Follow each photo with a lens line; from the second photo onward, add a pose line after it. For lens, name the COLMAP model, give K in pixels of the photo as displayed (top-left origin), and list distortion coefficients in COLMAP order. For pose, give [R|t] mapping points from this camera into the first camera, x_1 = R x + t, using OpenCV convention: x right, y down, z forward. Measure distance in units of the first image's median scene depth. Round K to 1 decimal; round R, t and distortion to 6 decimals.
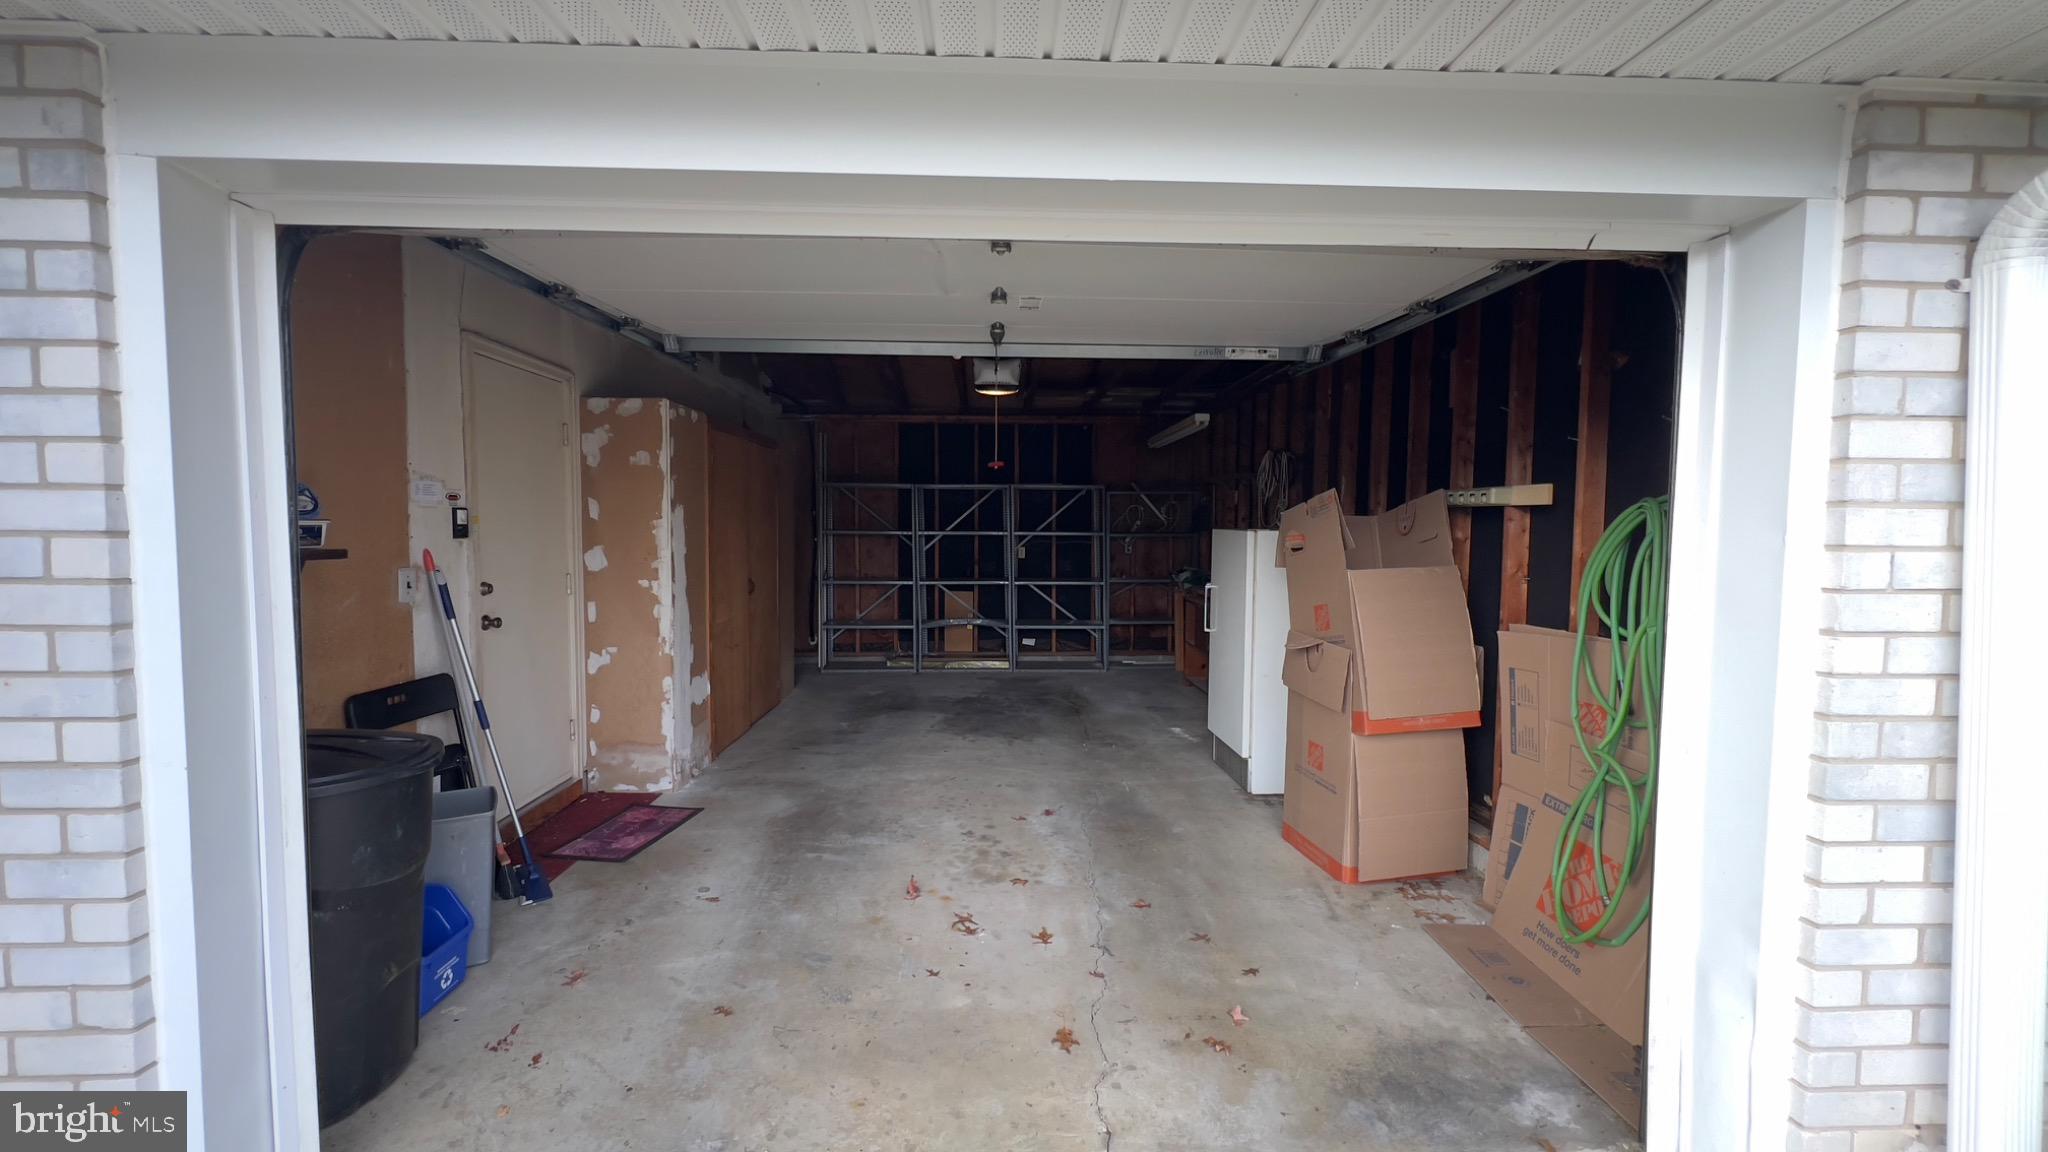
lens RADIAL K [[819.2, 0, 1014.8], [0, 819.2, 571.5], [0, 0, 1]] dist [-0.005662, 0.001583]
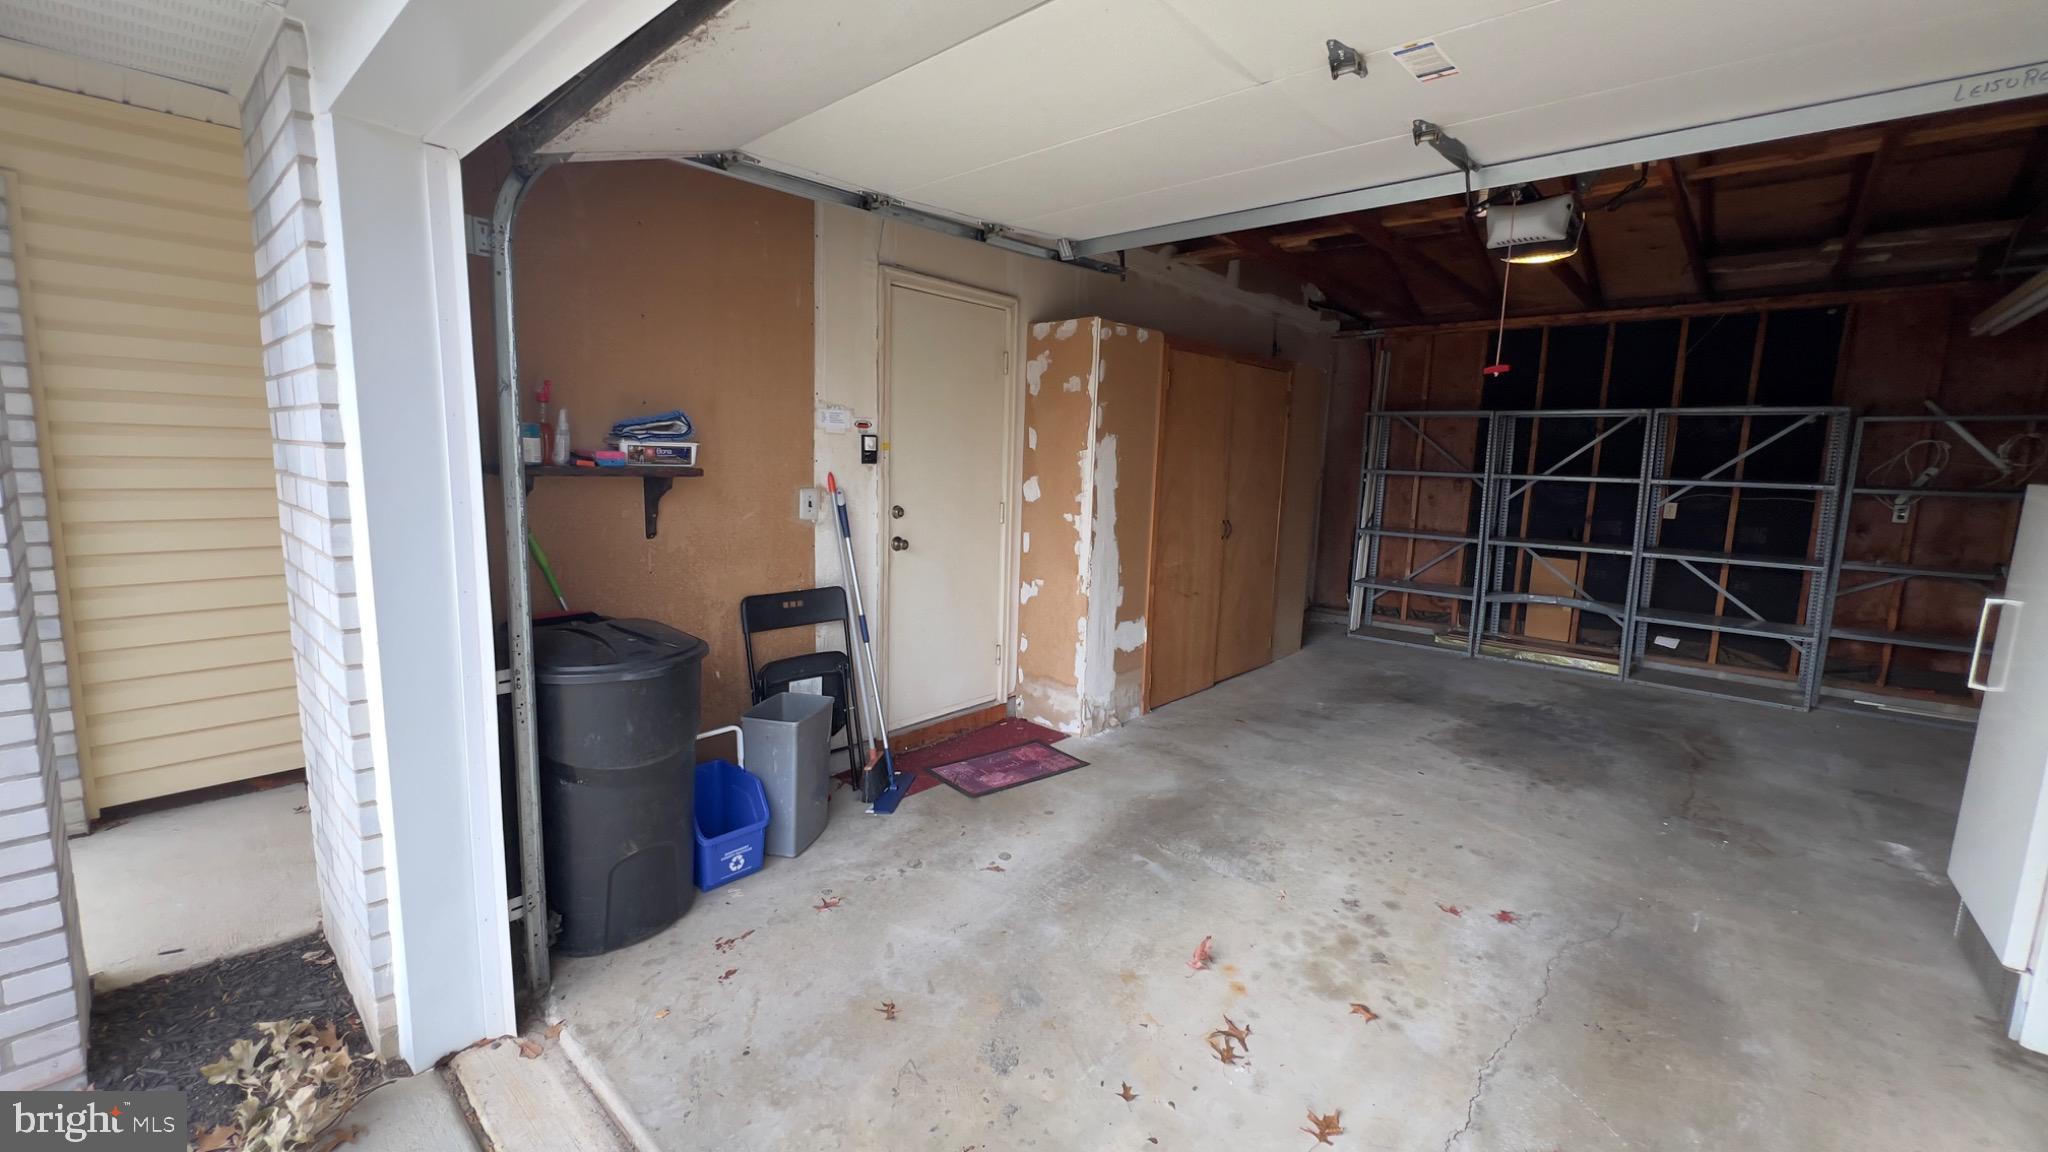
lens RADIAL K [[816.9, 0, 1013.4], [0, 816.9, 571.2], [0, 0, 1]] dist [-0.004072, 0.000769]
pose [[0.722483, 0.111701, -0.682306, 0.161197], [-0.060685, 0.993299, 0.098355, -0.013263], [0.688720, -0.029654, 0.724420, 0.269659]]
